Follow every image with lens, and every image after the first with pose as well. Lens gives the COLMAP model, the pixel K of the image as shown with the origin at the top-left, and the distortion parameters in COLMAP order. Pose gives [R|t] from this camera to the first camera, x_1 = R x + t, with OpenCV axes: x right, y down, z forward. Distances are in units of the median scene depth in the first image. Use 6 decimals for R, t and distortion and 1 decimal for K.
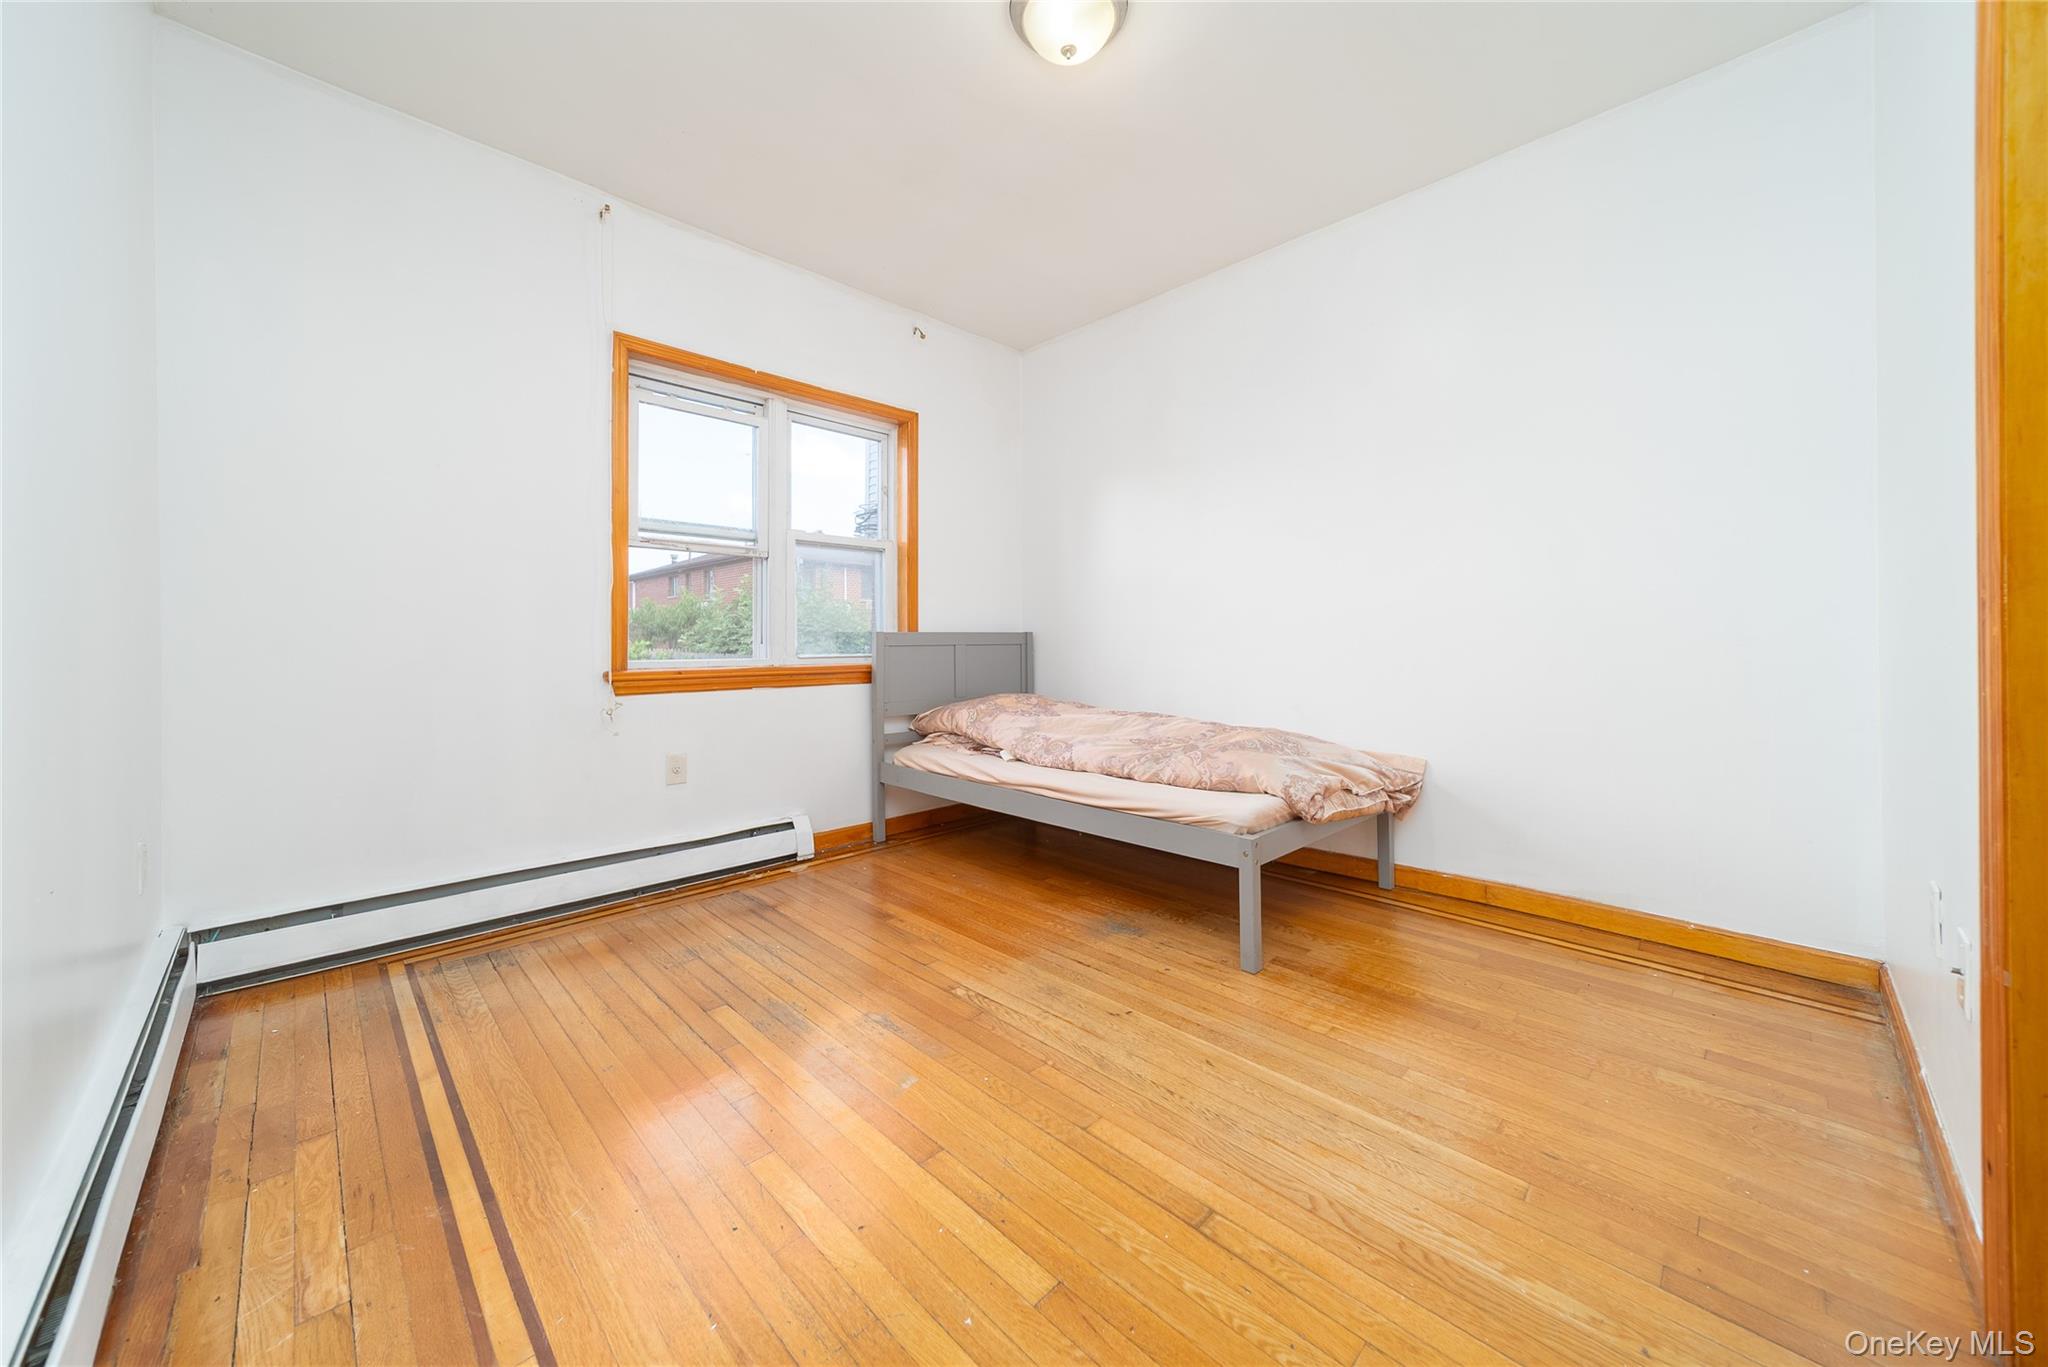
lens RADIAL K [[727.7, 0, 1019.7], [0, 727.7, 648.4], [0, 0, 1]] dist [0.012534, 0.000066]
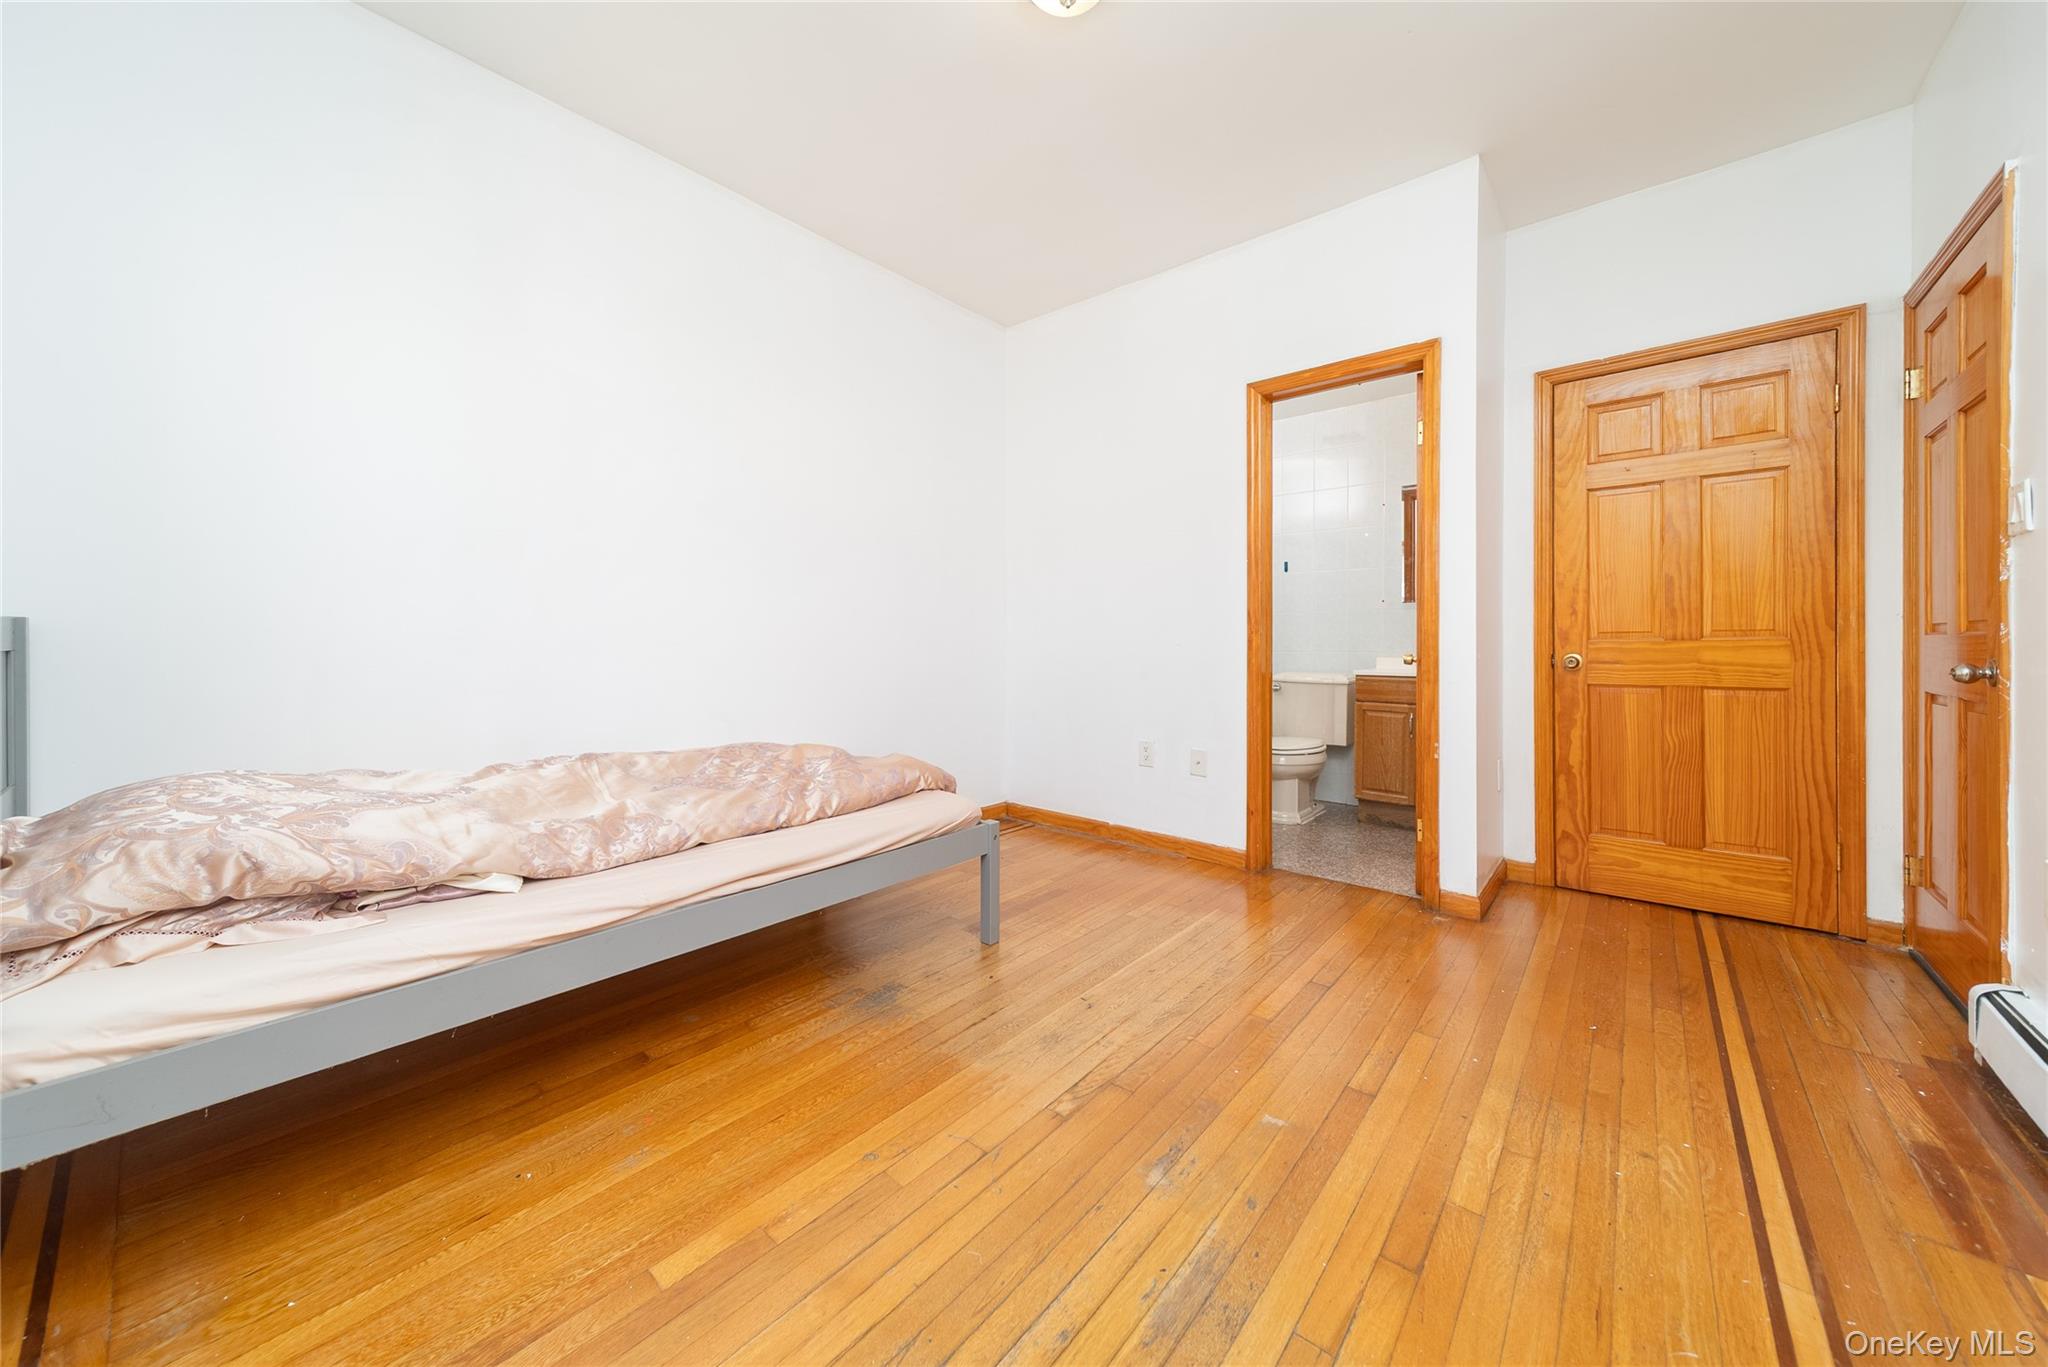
lens RADIAL K [[727.7, 0, 1019.7], [0, 727.7, 648.4], [0, 0, 1]] dist [0.012534, 0.000066]
pose [[-0.089094, -0.000158, 0.996023, -0.834853], [0.006959, 0.999975, 0.000781, -0.003798], [-0.995999, 0.007000, -0.089091, 1.118195]]
